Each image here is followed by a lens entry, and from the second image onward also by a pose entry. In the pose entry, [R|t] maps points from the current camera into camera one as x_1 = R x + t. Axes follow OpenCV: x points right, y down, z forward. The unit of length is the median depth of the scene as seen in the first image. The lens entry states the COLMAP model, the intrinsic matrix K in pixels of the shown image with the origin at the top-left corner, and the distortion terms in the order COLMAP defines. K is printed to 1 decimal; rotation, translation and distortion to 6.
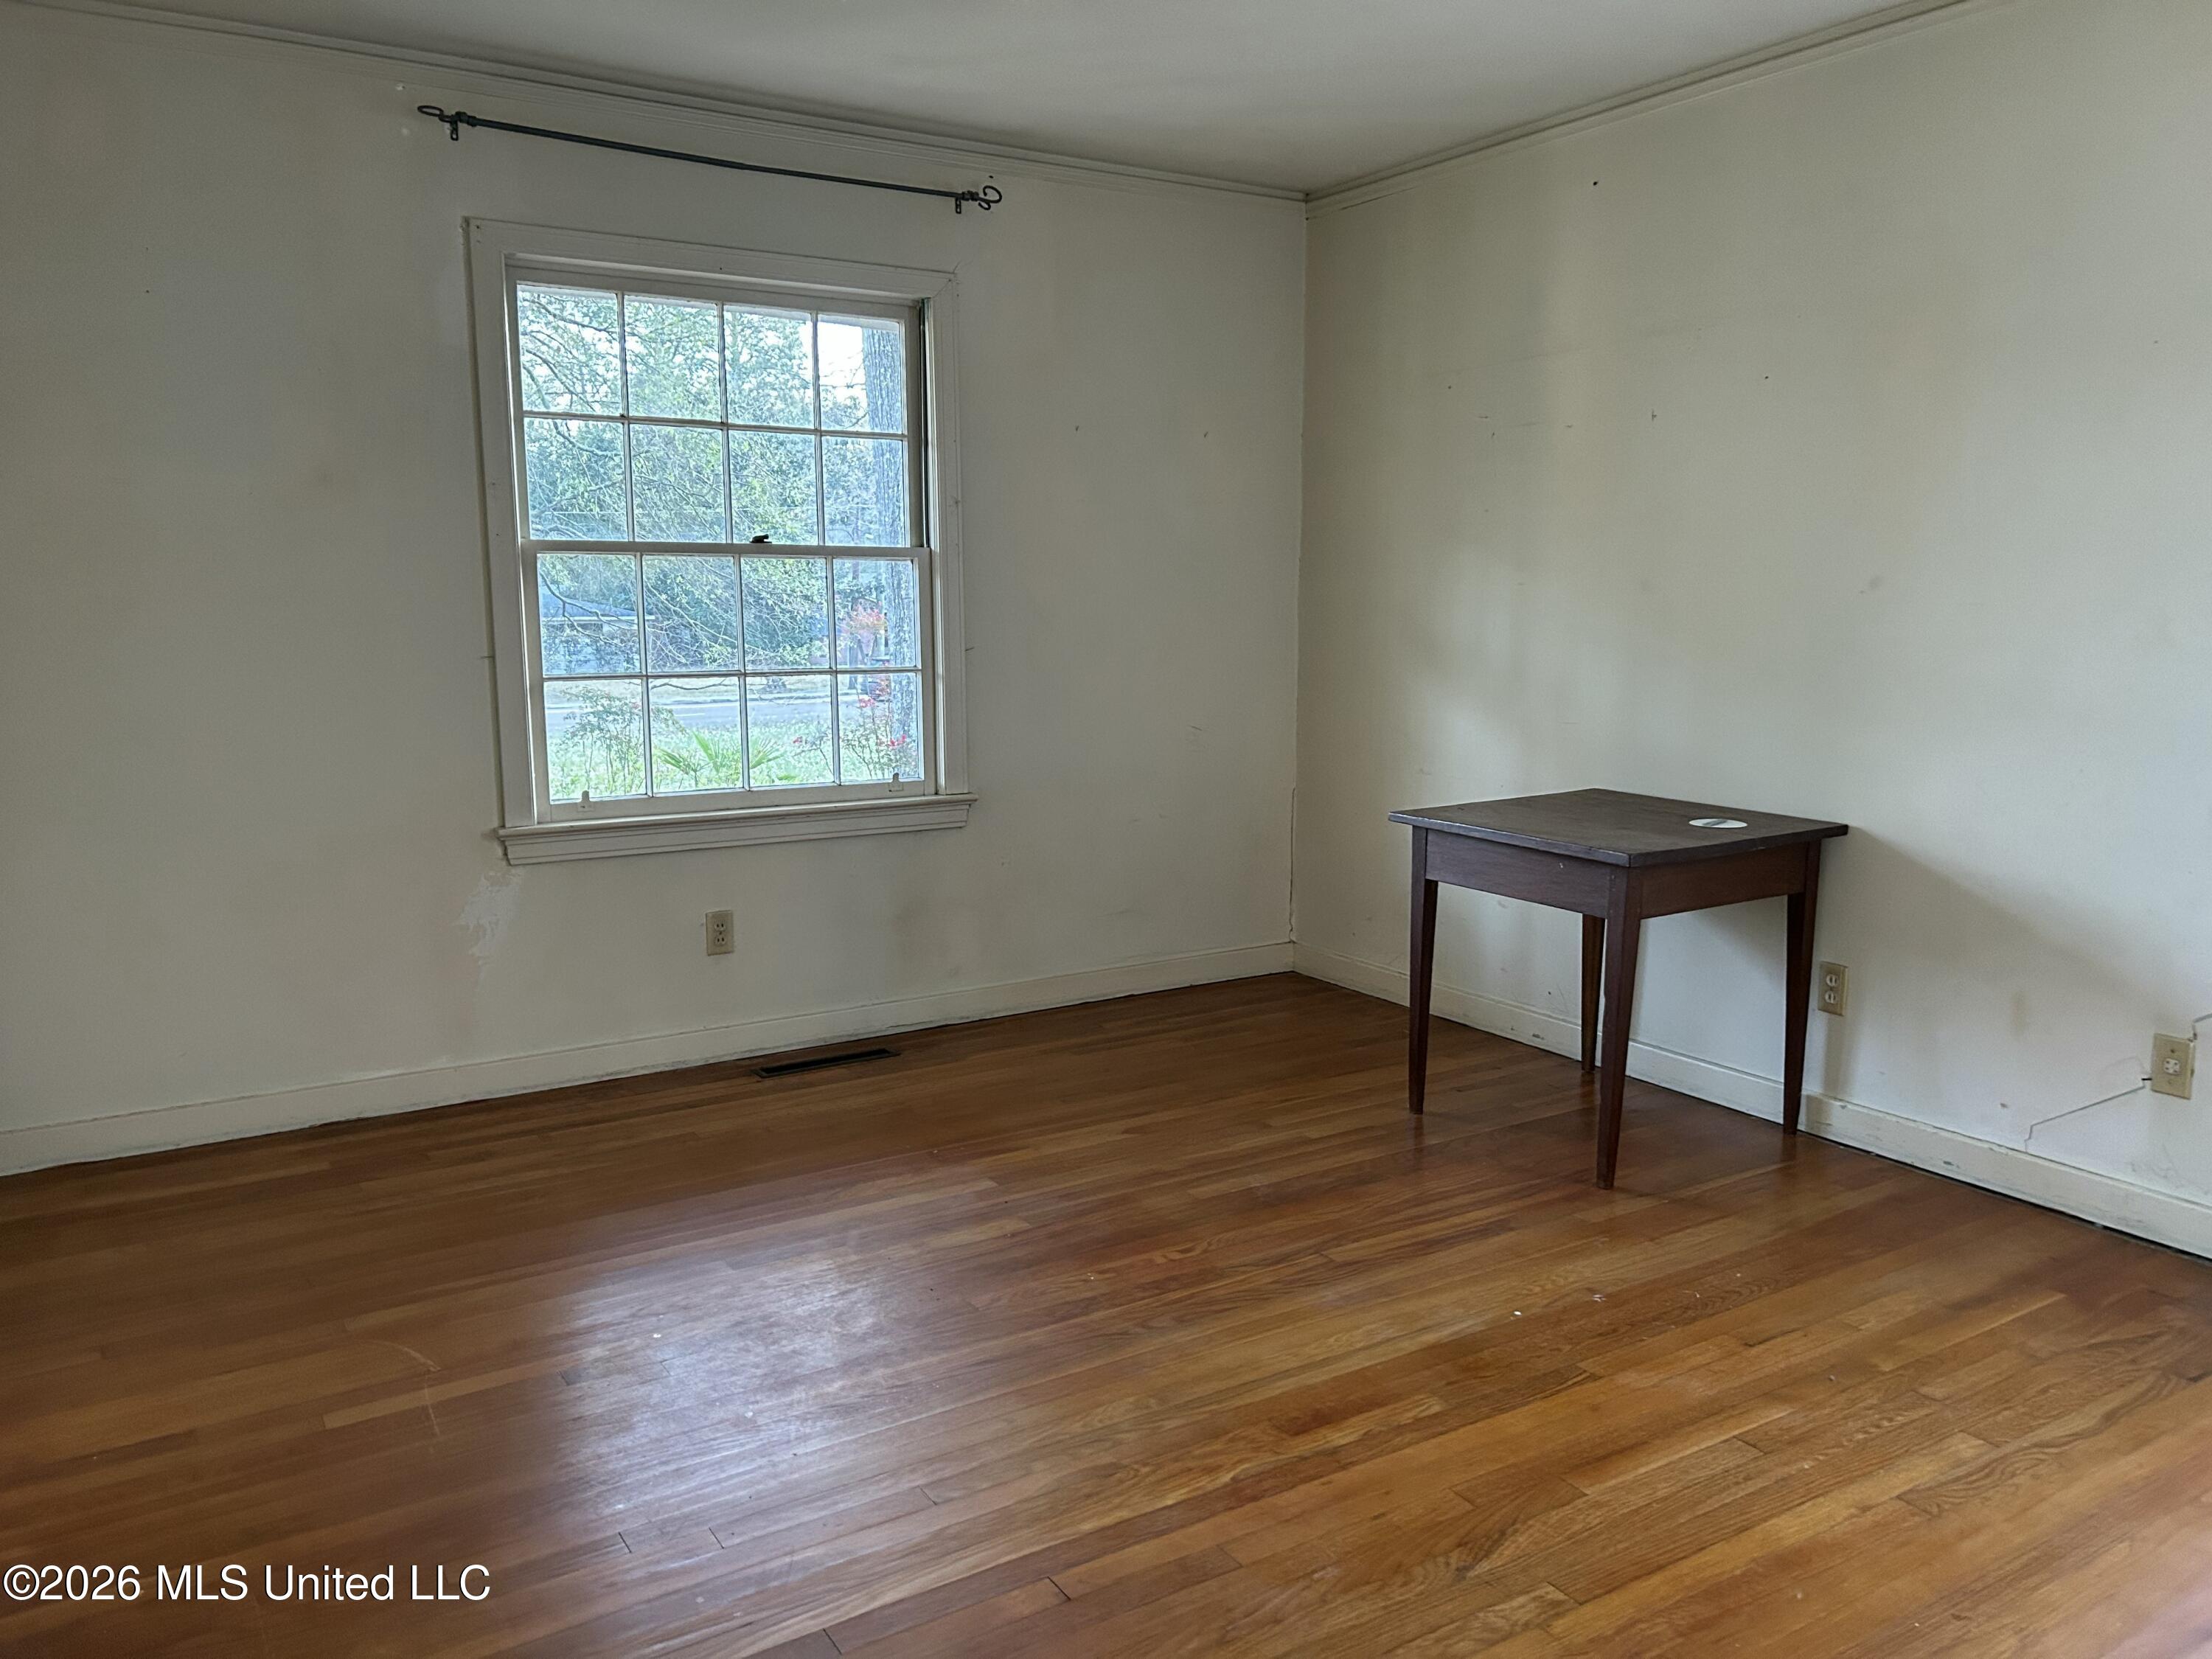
lens RADIAL K [[1667.1, 0, 1112.2], [0, 1667.1, 842.3], [0, 0, 1]] dist [0.131210, -0.197801]
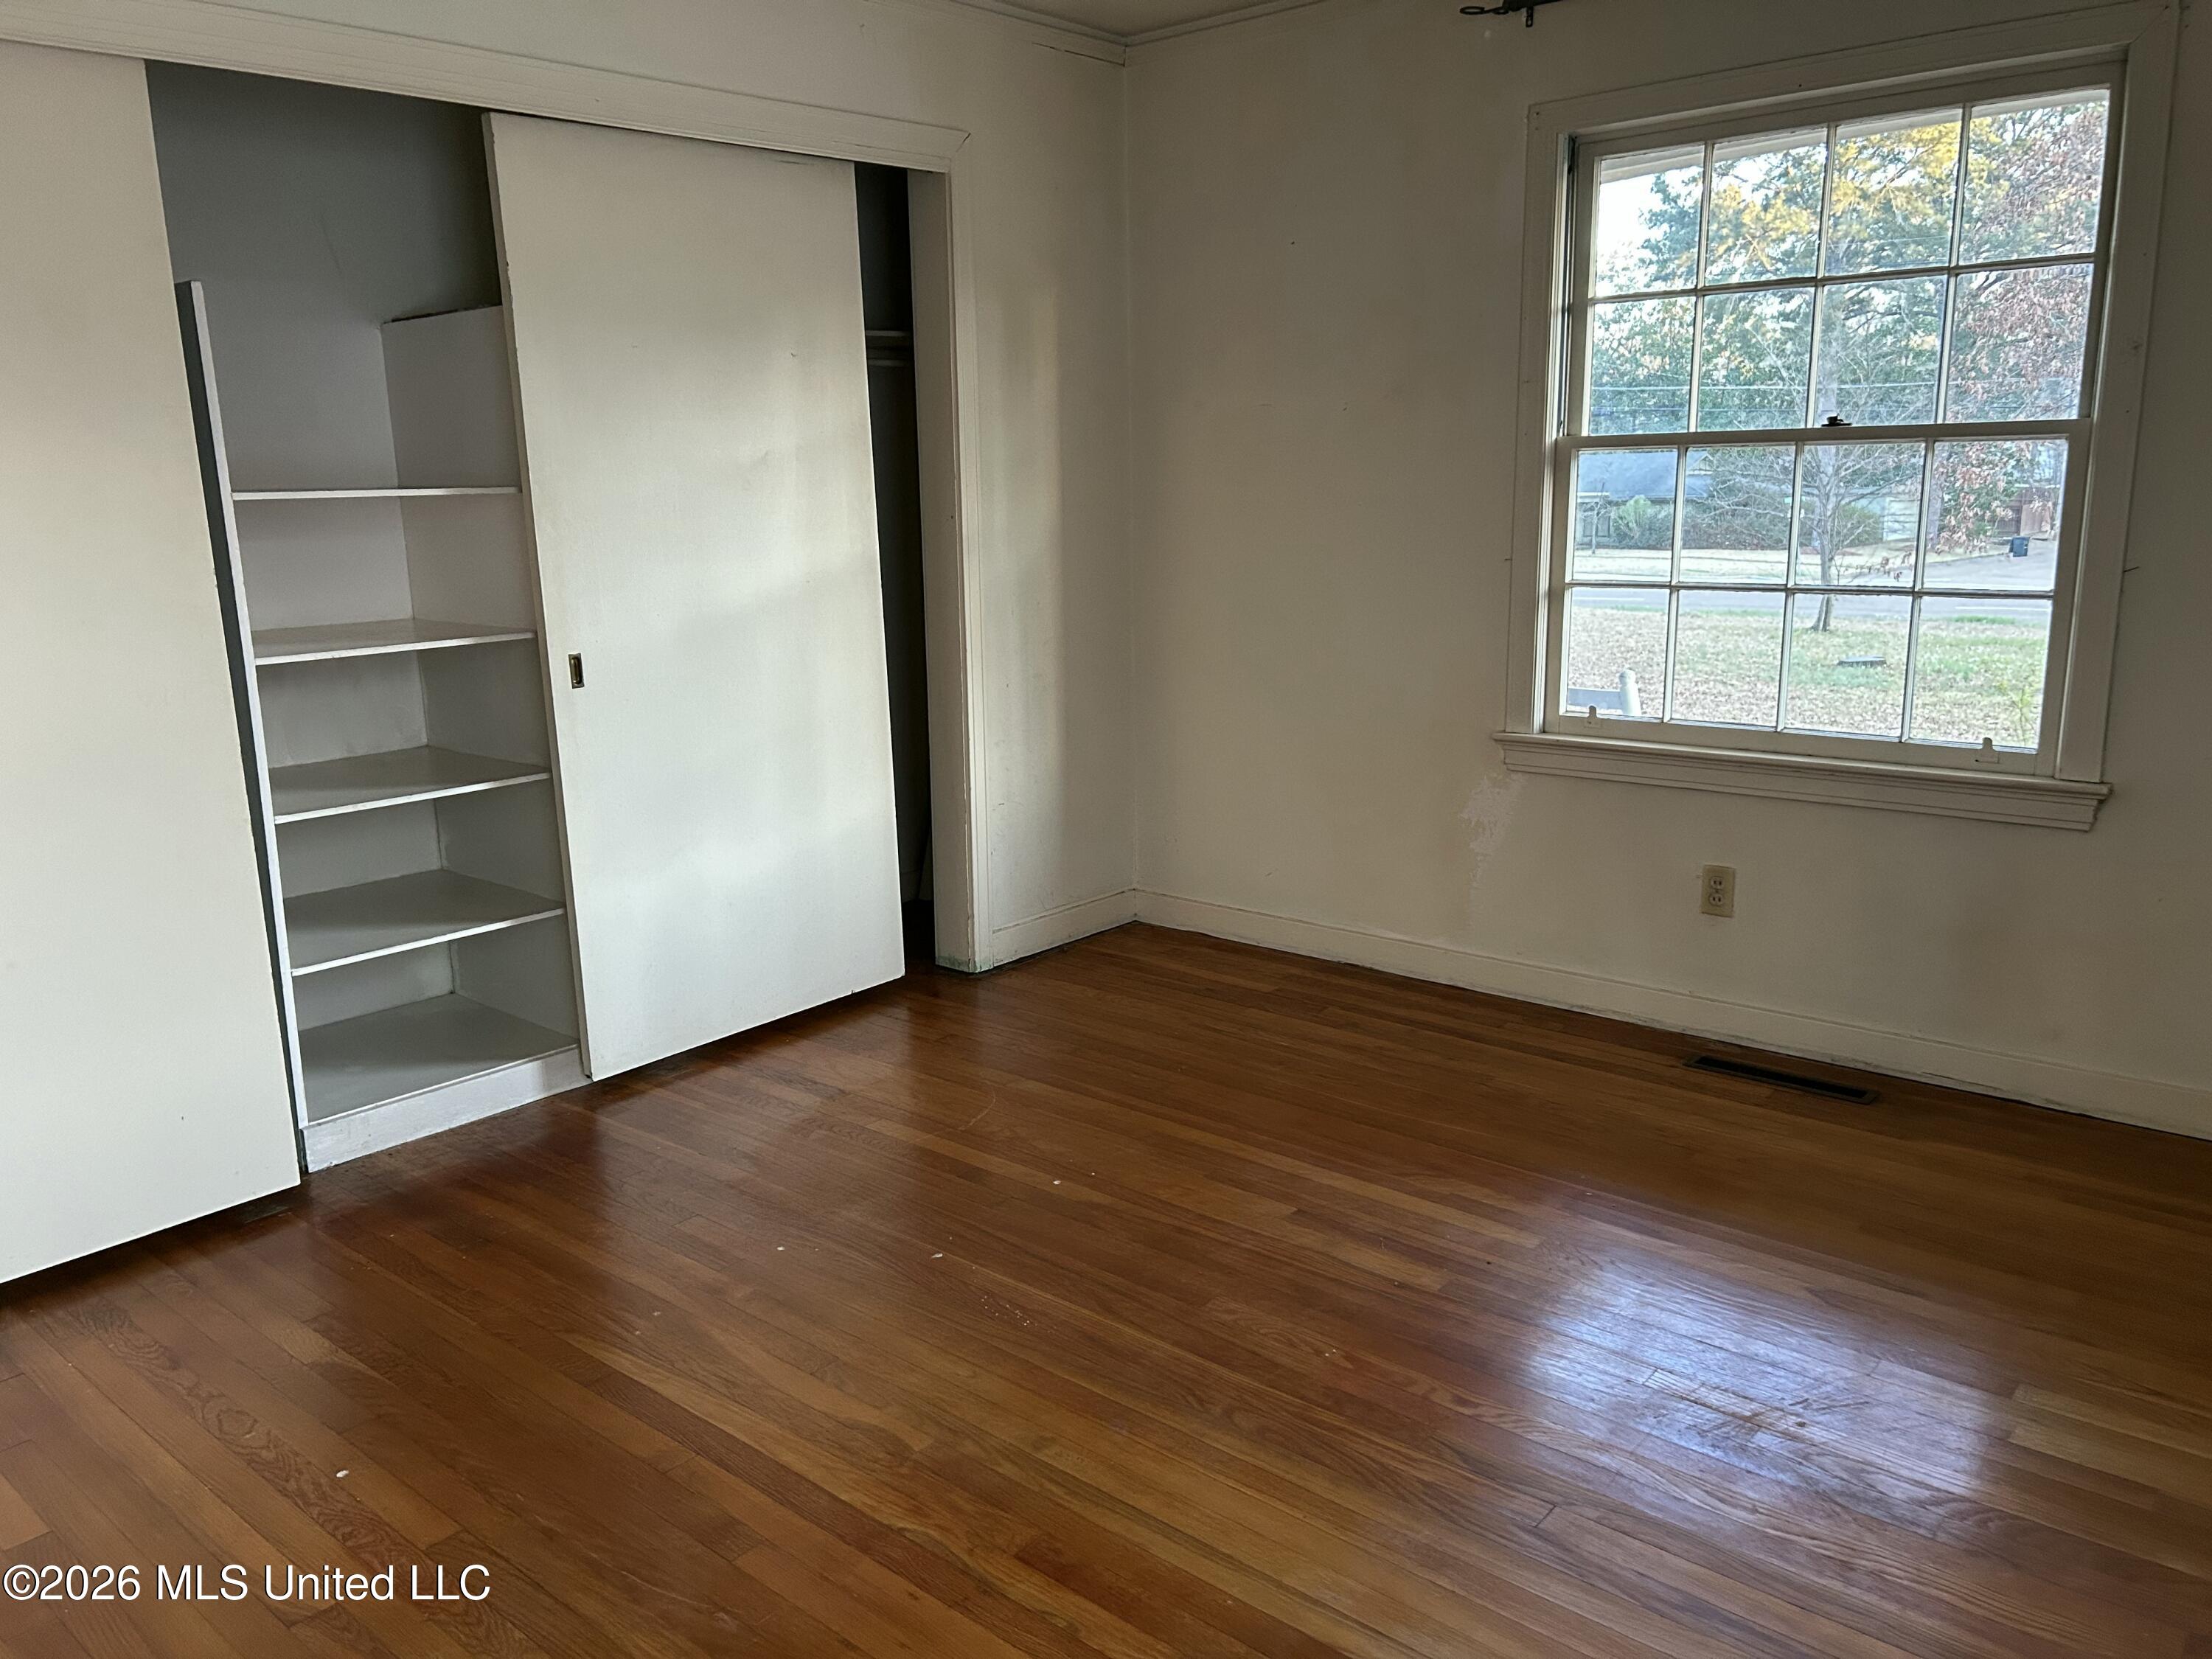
lens RADIAL K [[1667.1, 0, 1112.2], [0, 1667.1, 842.3], [0, 0, 1]] dist [0.131210, -0.197801]
pose [[0.288502, 0.204842, -0.935311, 0.513975], [-0.120294, 0.976861, 0.176837, -0.092205], [0.949892, 0.061494, 0.306468, 0.471019]]
